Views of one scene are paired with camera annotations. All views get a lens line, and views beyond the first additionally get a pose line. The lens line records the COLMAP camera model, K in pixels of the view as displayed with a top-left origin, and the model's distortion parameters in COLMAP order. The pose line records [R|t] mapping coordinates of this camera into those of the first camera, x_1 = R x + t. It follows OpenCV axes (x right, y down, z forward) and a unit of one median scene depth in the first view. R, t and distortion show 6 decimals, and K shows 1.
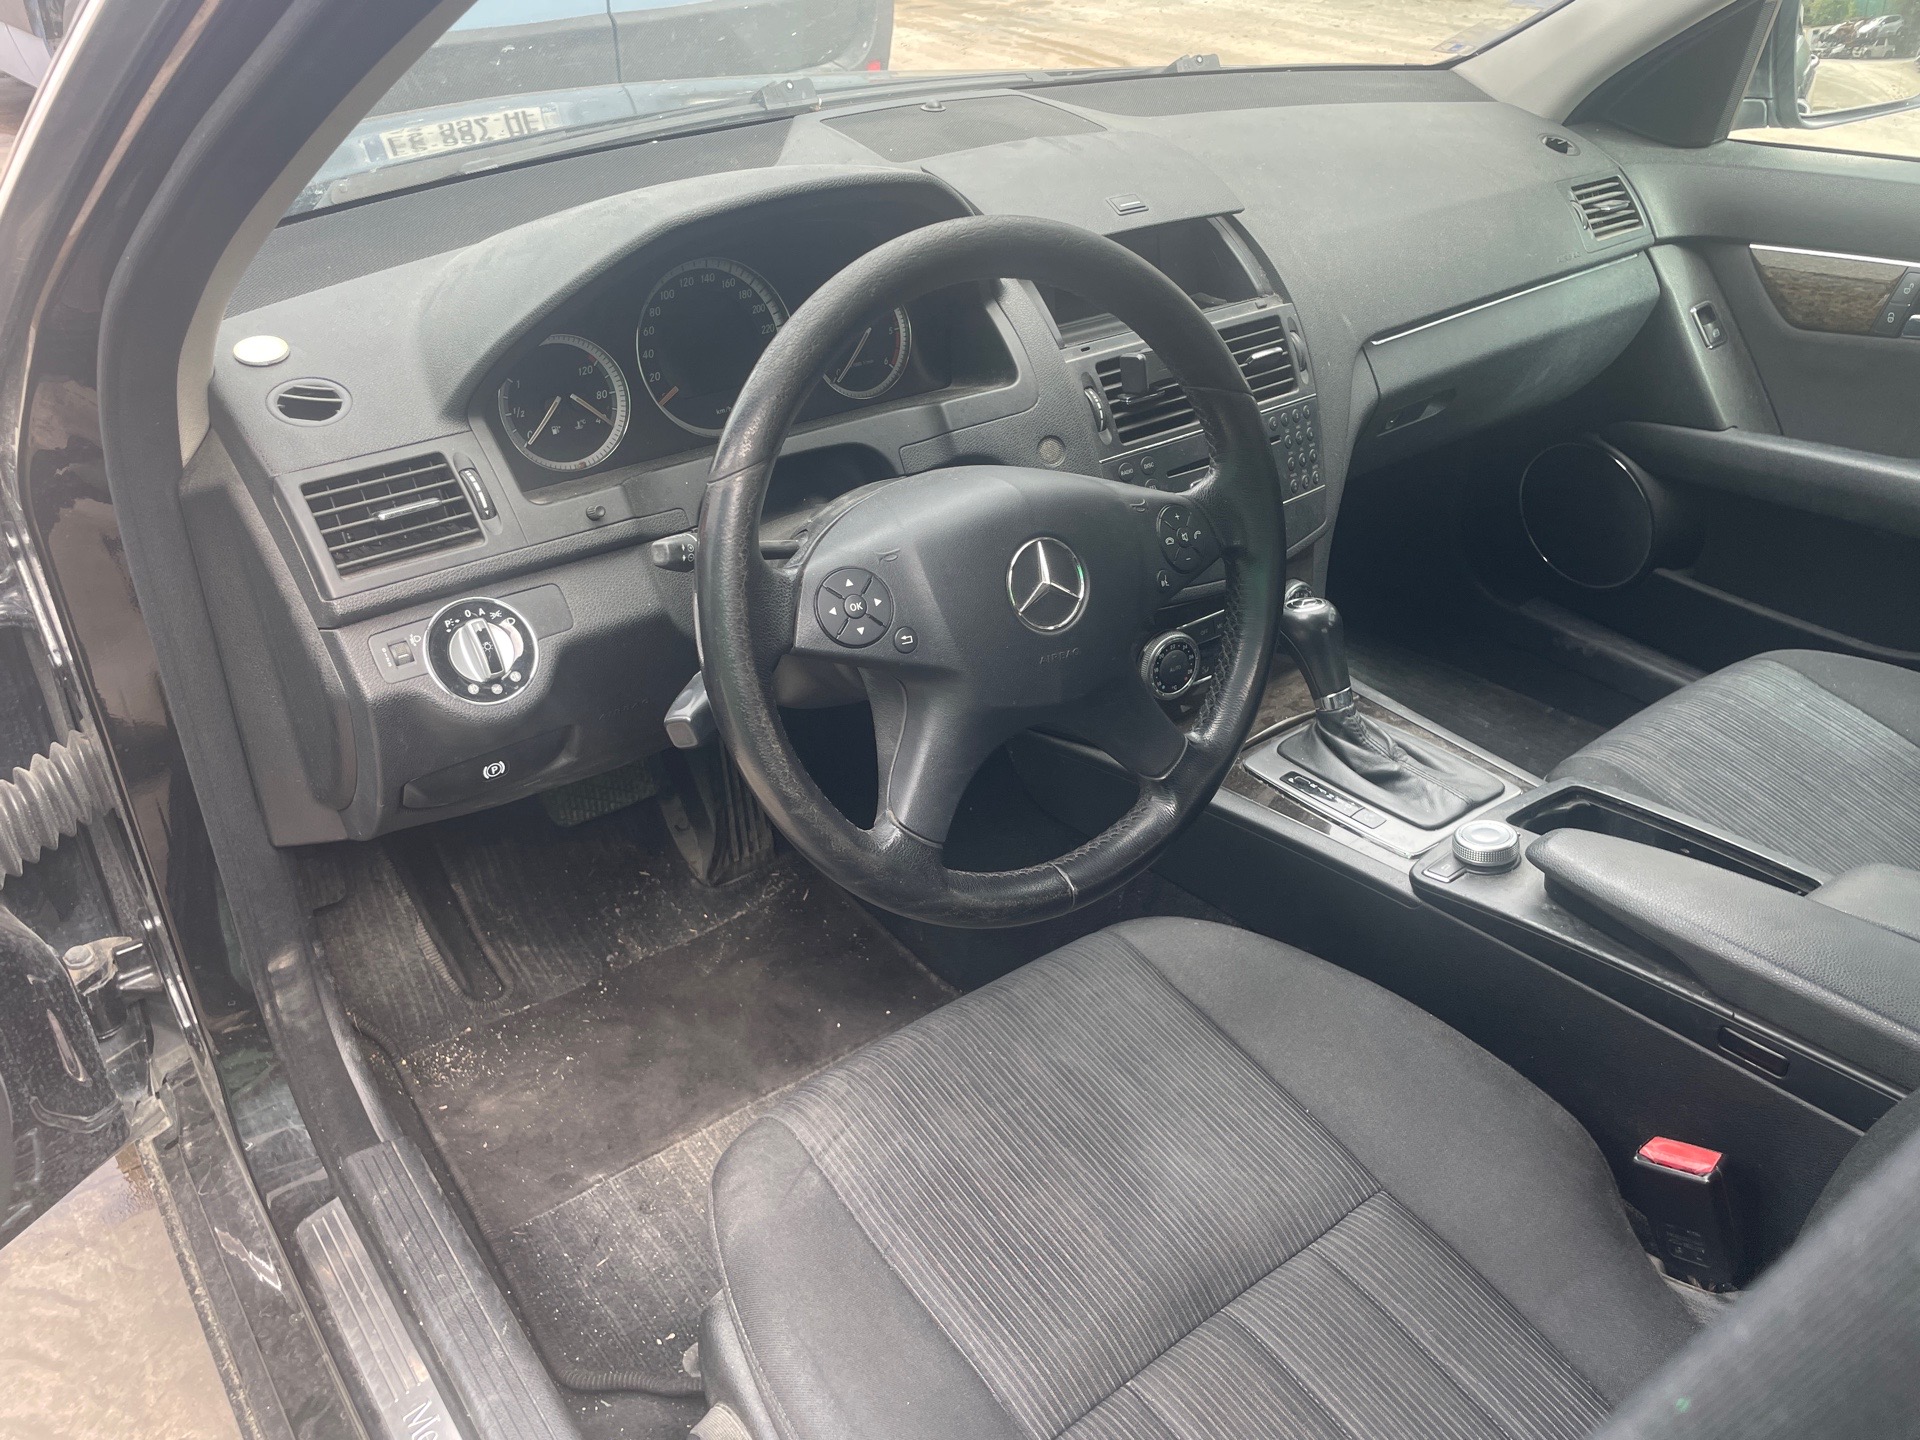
lens RADIAL K [[1449.0, 0, 964.2], [0, 1449.0, 722.7], [0, 0, 1]] dist [0.074476, -0.108094]
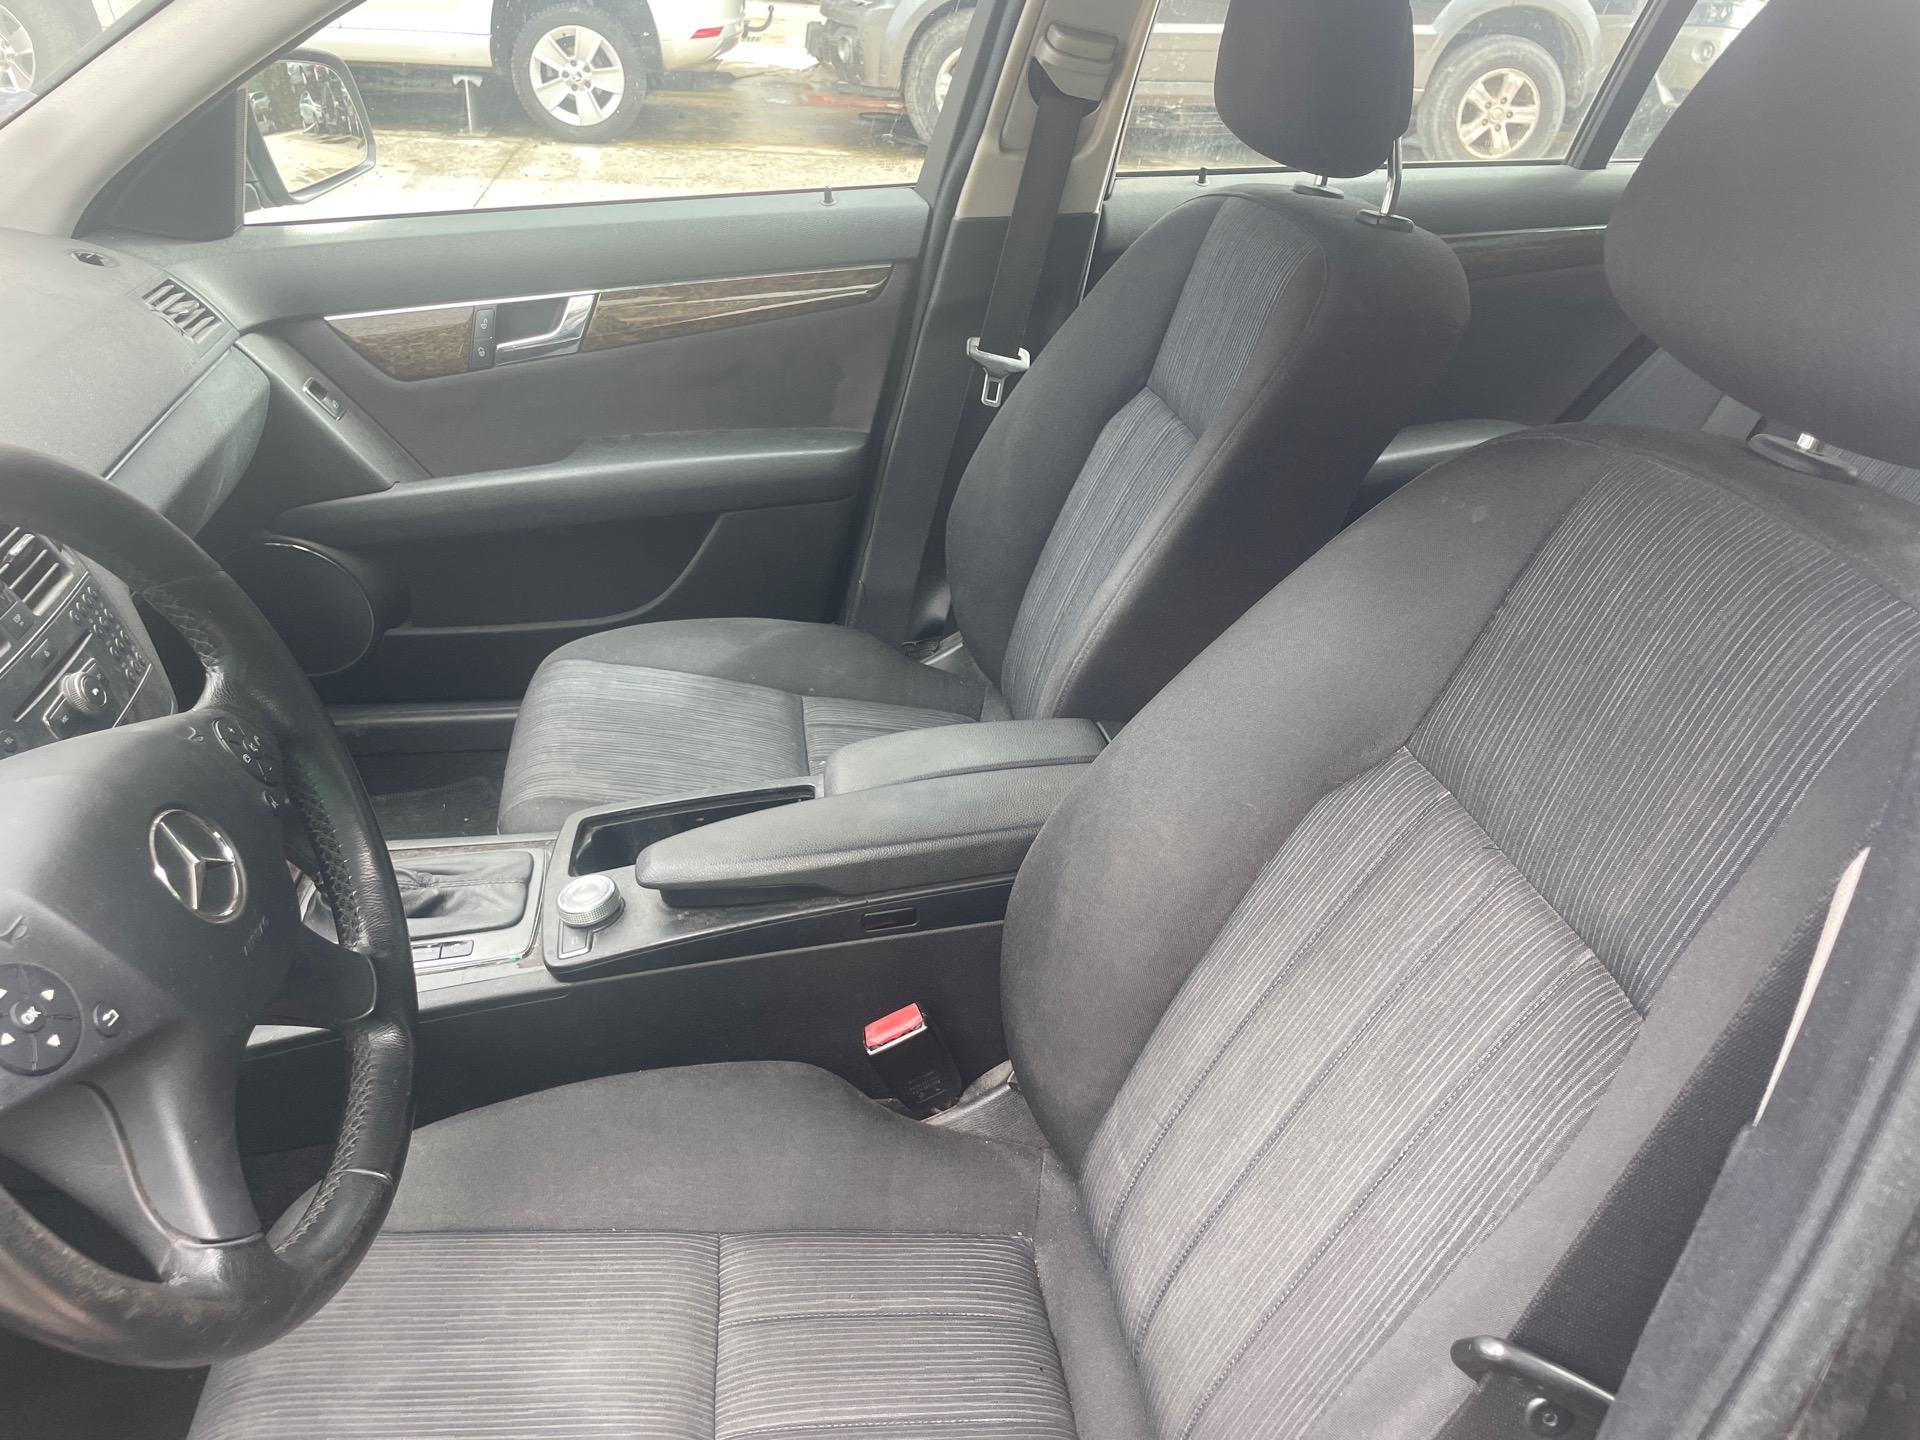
lens RADIAL K [[1449.0, 0, 970.8], [0, 1449.0, 720.1], [0, 0, 1]] dist [0.074476, -0.108094]
pose [[0.473034, -0.407923, 0.780922, -0.229301], [0.445120, 0.875570, 0.187737, -0.088335], [-0.760334, 0.258798, 0.595748, 0.140000]]
